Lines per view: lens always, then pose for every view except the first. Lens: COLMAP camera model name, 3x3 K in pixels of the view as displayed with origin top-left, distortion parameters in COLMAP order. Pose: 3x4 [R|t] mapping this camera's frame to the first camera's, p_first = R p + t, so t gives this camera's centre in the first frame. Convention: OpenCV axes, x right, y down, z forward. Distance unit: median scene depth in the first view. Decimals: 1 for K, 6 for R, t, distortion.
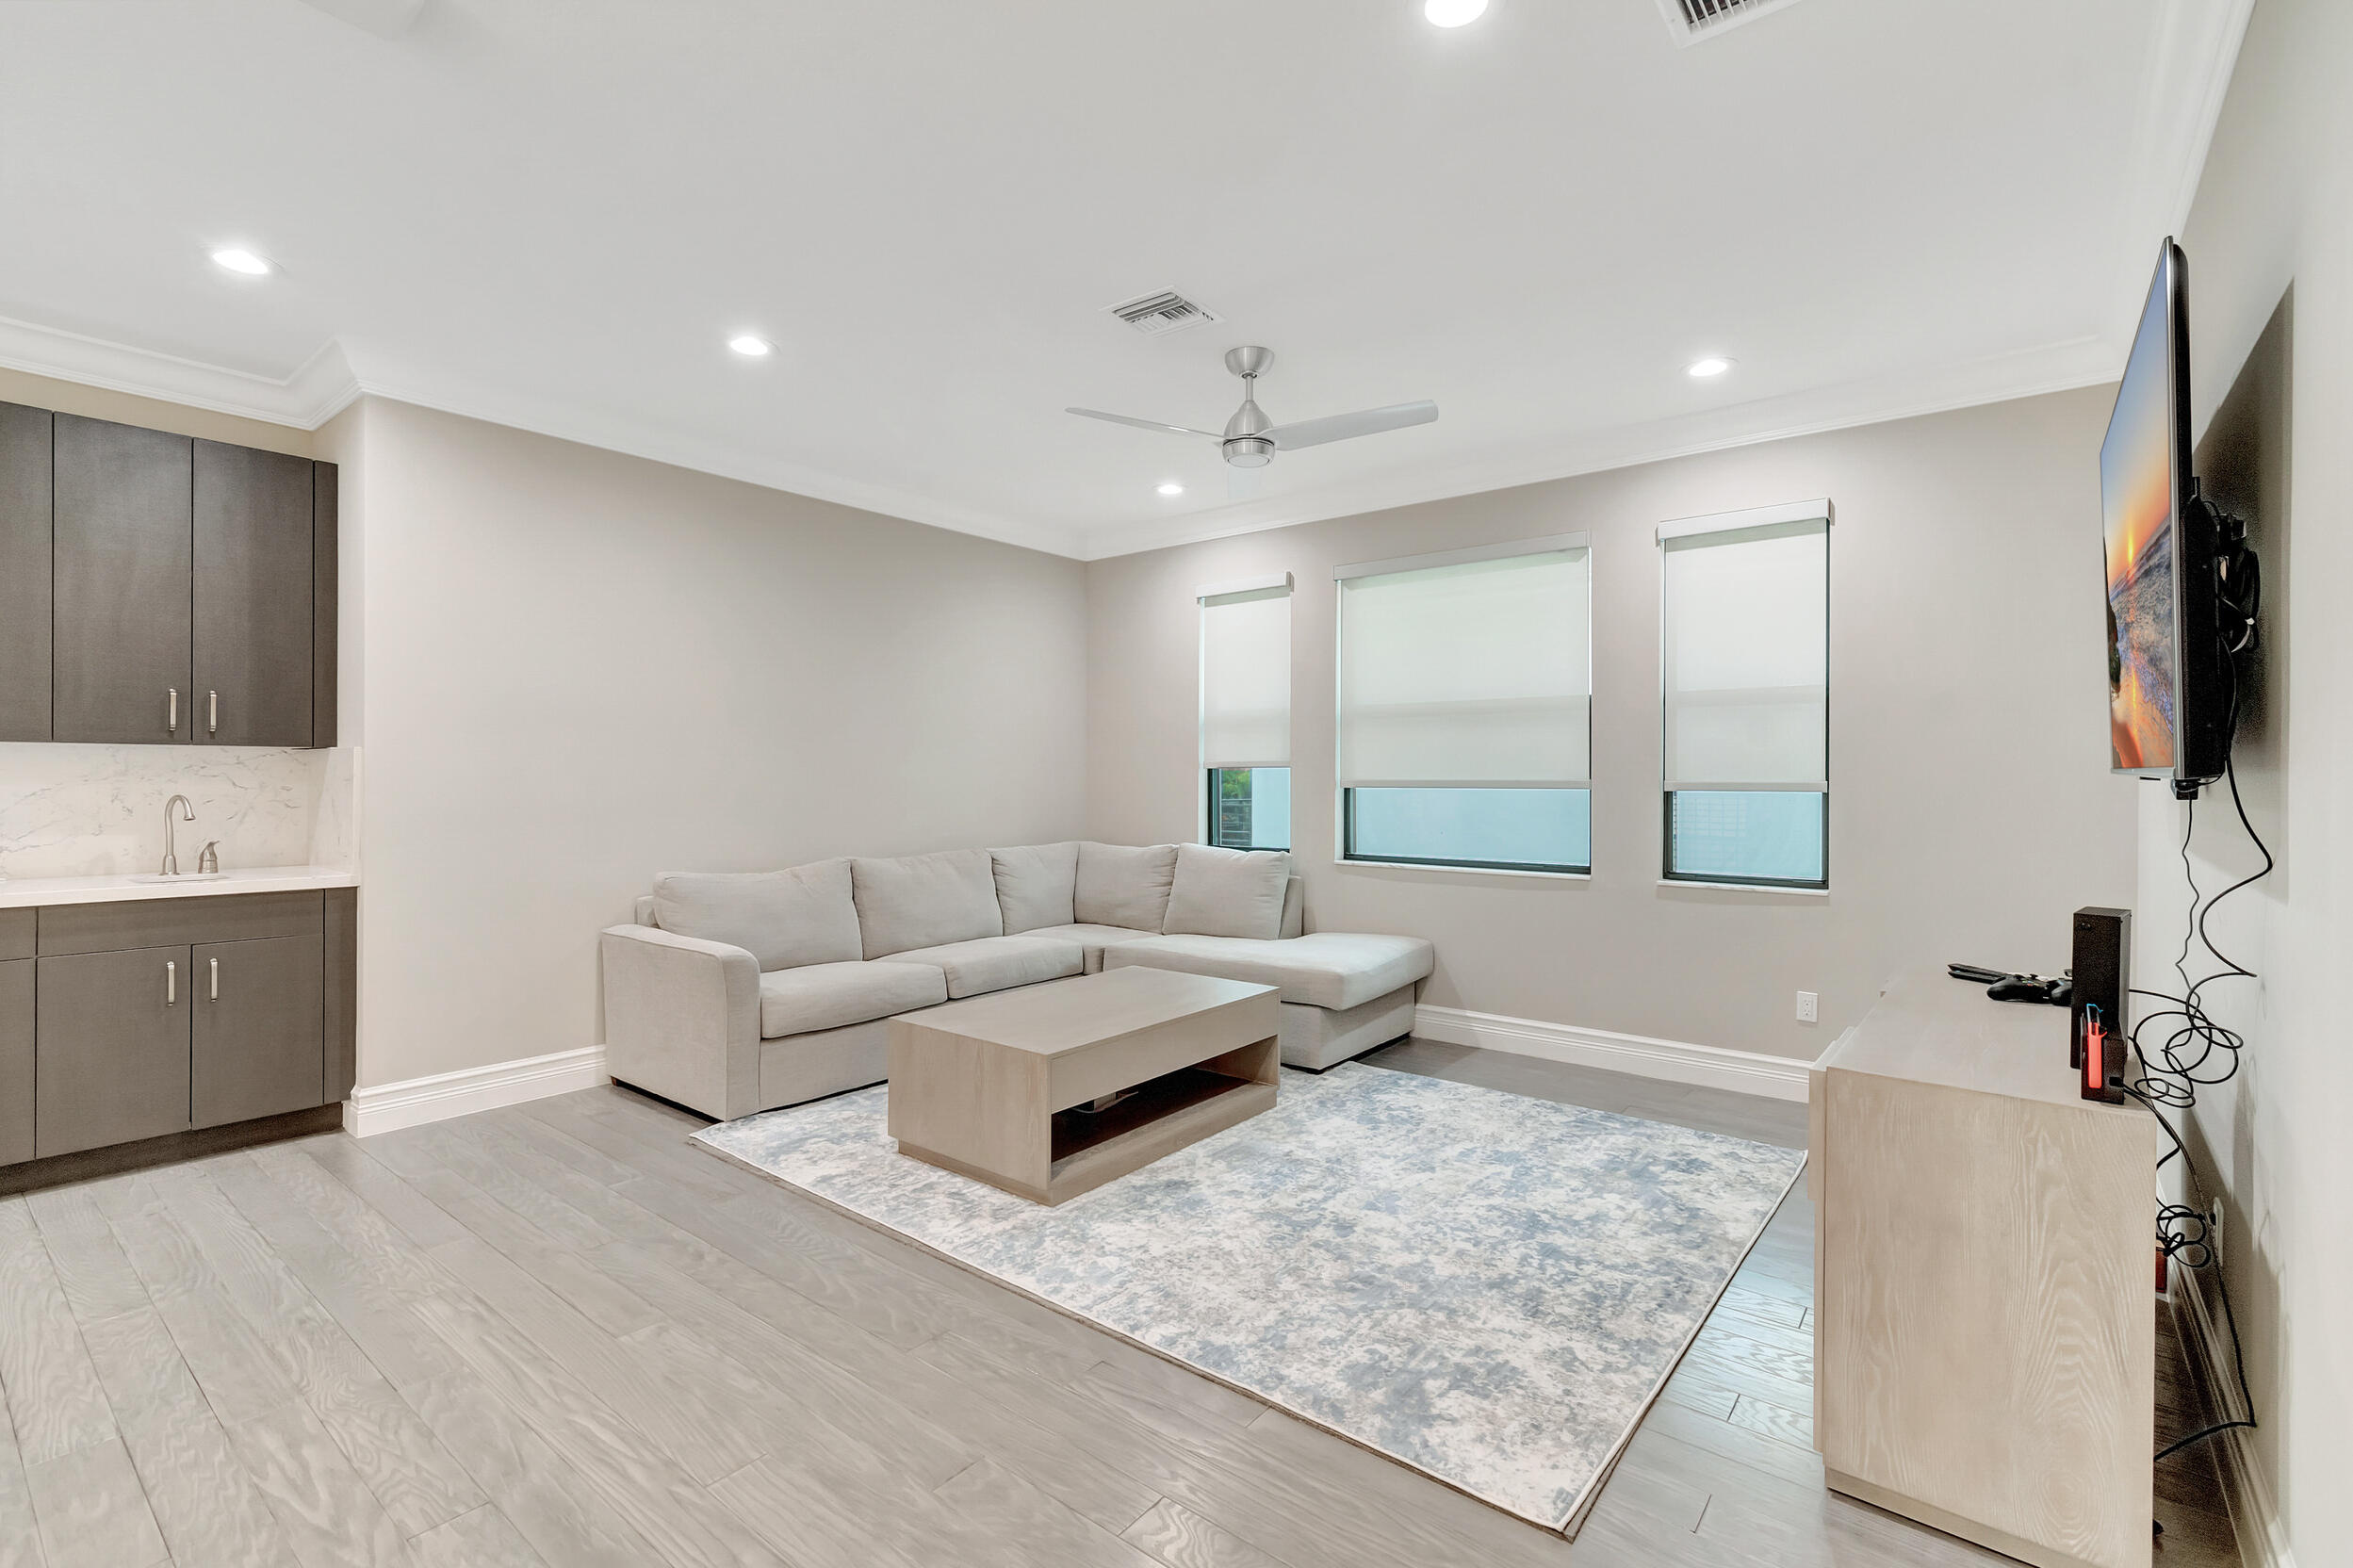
lens RADIAL K [[1044.5, 0, 1167.4], [0, 1044.5, 786.6], [0, 0, 1]] dist [-0.003386, 0.000916]
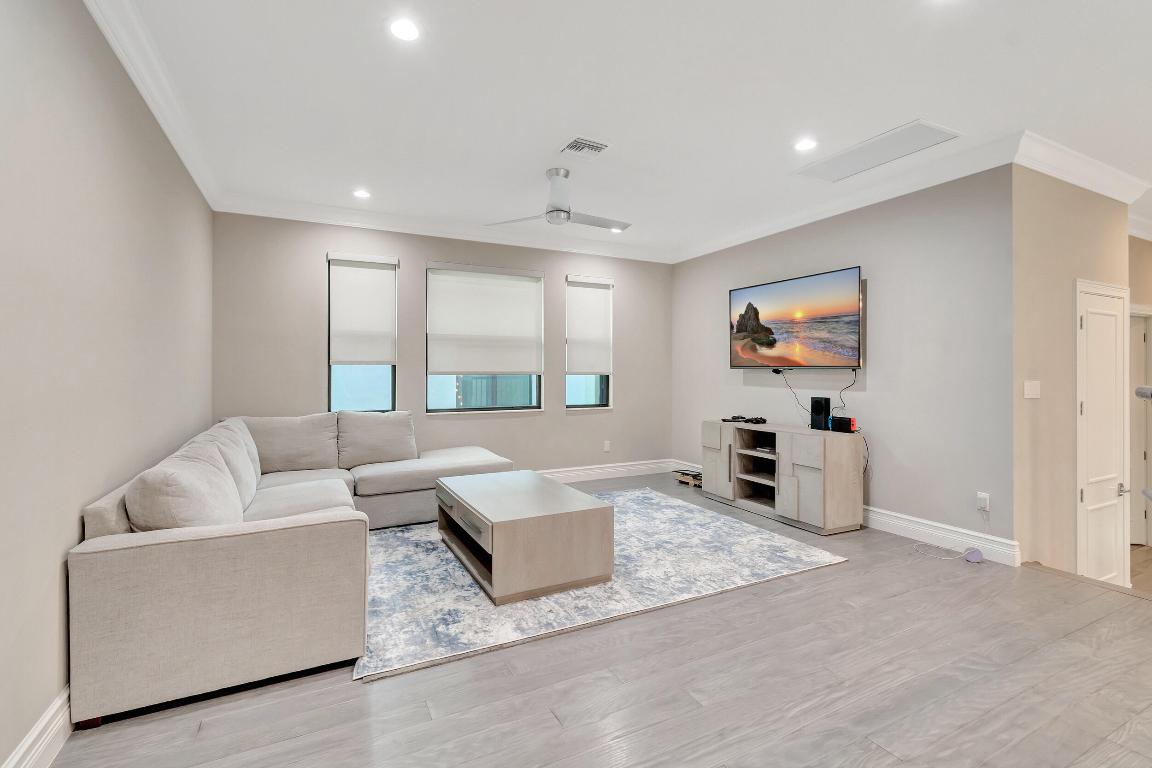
lens RADIAL K [[511.4, 0, 566.8], [0, 511.4, 371.3], [0, 0, 1]] dist [-0.003386, 0.000916]
pose [[0.427436, -0.004487, 0.904034, -1.104865], [0.014955, 0.999886, -0.002108, -0.002829], [-0.903922, 0.014421, 0.427454, 0.687788]]
